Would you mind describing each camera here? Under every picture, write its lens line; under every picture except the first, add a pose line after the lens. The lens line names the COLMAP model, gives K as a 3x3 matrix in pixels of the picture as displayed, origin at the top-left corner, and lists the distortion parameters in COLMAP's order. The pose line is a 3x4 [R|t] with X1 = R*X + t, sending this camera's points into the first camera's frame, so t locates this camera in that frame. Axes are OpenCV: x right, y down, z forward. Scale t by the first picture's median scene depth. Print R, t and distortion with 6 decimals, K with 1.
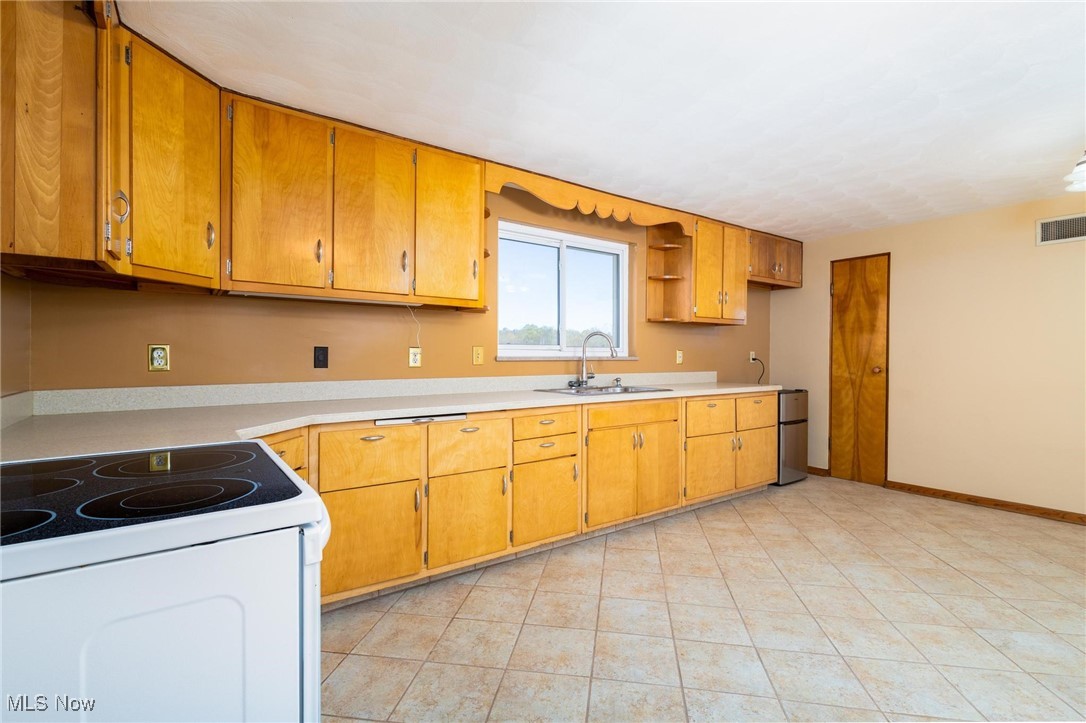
lens RADIAL K [[520.6, 0, 538.3], [0, 520.6, 357.1], [0, 0, 1]] dist [0.003540, 0.000105]
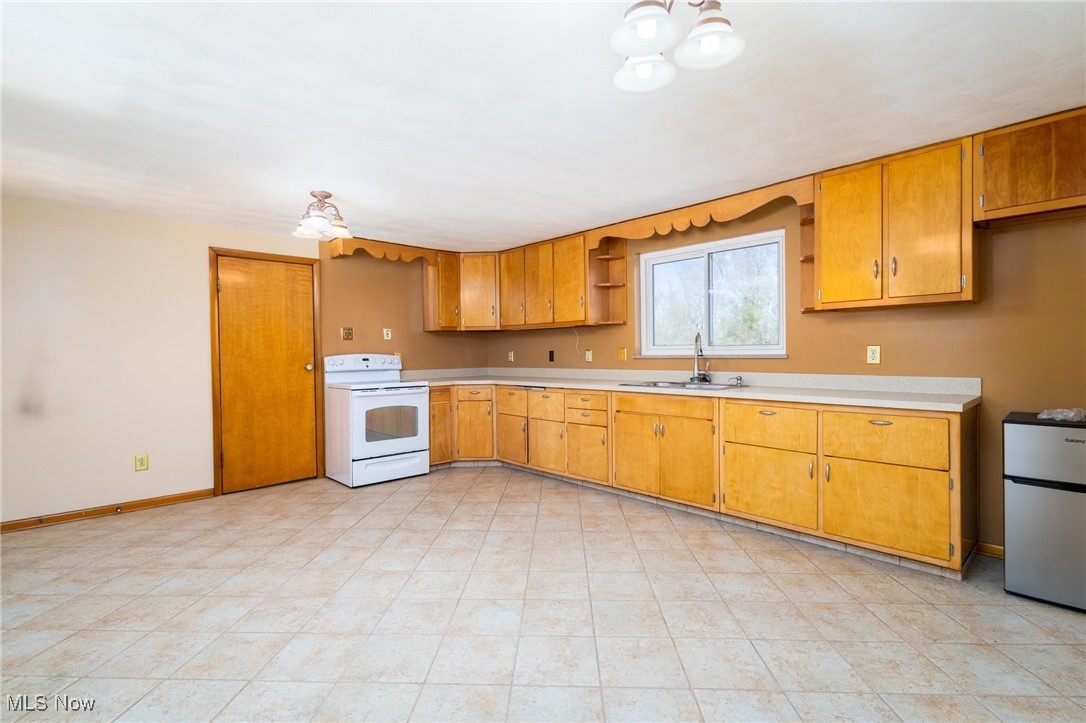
lens RADIAL K [[515.5, 0, 517.1], [0, 515.5, 354.9], [0, 0, 1]] dist [0.001049, -0.000248]
pose [[0.068169, -0.000523, -0.997674, 1.296181], [0.007507, 0.999972, -0.000011, -0.004471], [0.997646, -0.007489, 0.068171, 0.614941]]
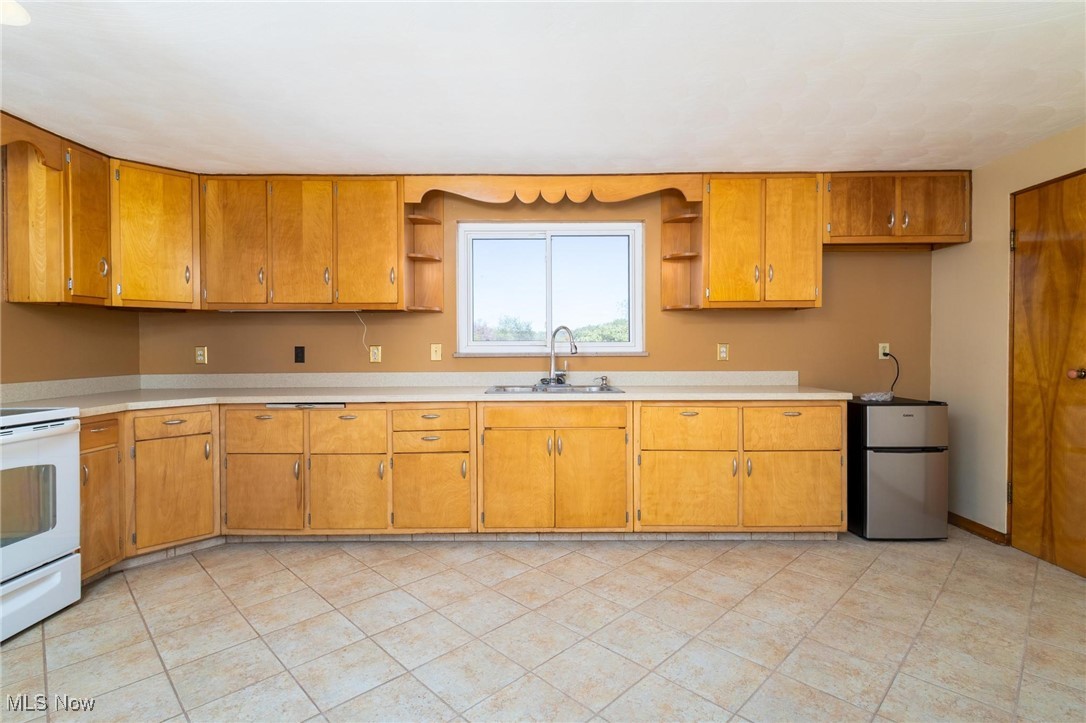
lens RADIAL K [[534.1, 0, 540.1], [0, 534.1, 353.4], [0, 0, 1]] dist [0.004789, -0.000843]
pose [[0.799754, -0.001575, -0.600326, 0.728624], [0.005304, 0.999976, 0.004442, -0.004385], [0.600305, -0.006737, 0.799743, 0.242928]]
